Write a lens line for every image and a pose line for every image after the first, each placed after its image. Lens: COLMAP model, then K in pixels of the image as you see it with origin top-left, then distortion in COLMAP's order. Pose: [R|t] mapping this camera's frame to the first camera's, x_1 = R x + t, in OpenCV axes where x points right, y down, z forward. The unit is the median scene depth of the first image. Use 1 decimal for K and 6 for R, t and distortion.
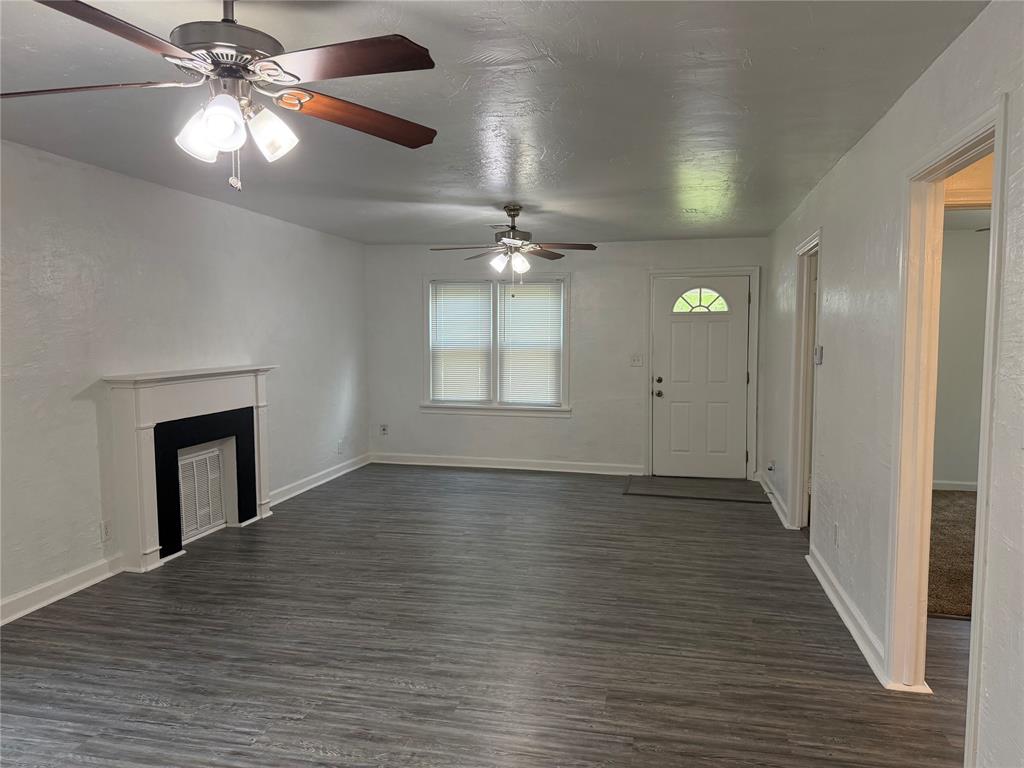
lens RADIAL K [[712.8, 0, 513.7], [0, 712.8, 386.9], [0, 0, 1]] dist [0.010134, -0.014841]
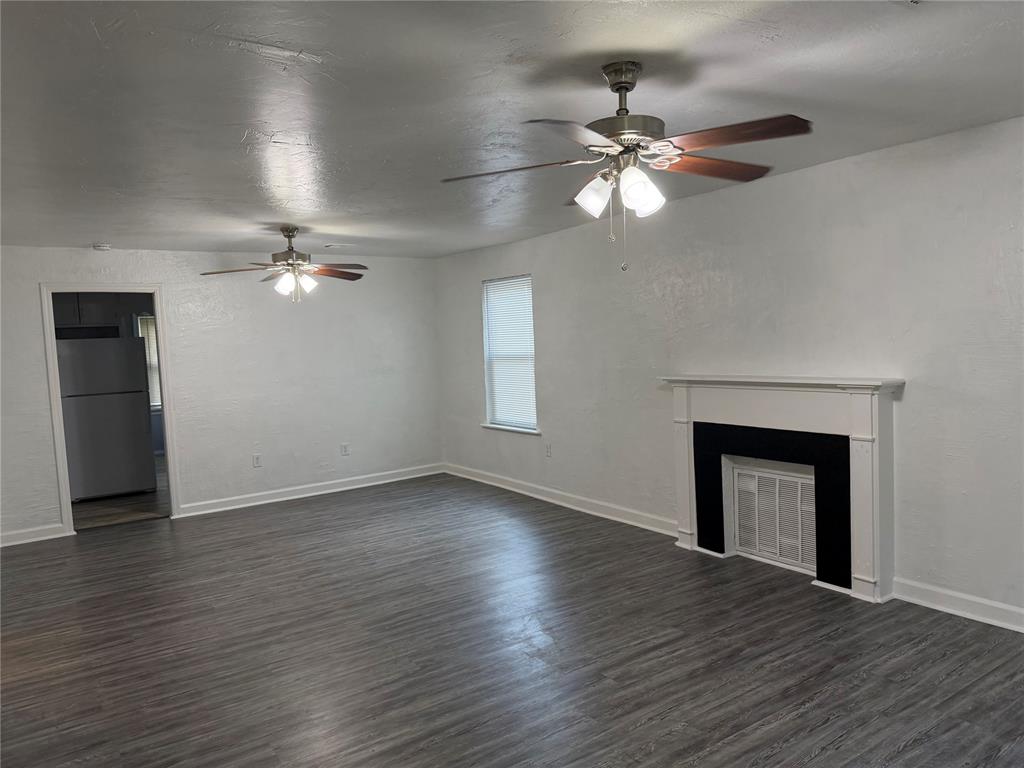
lens RADIAL K [[712.8, 0, 514.1], [0, 712.8, 382.0], [0, 0, 1]] dist [0.010134, -0.014841]
pose [[-0.682243, 0.082070, -0.726504, 0.564685], [-0.012299, 0.992251, 0.123639, -0.166793], [0.731022, 0.093287, -0.675947, 1.832732]]
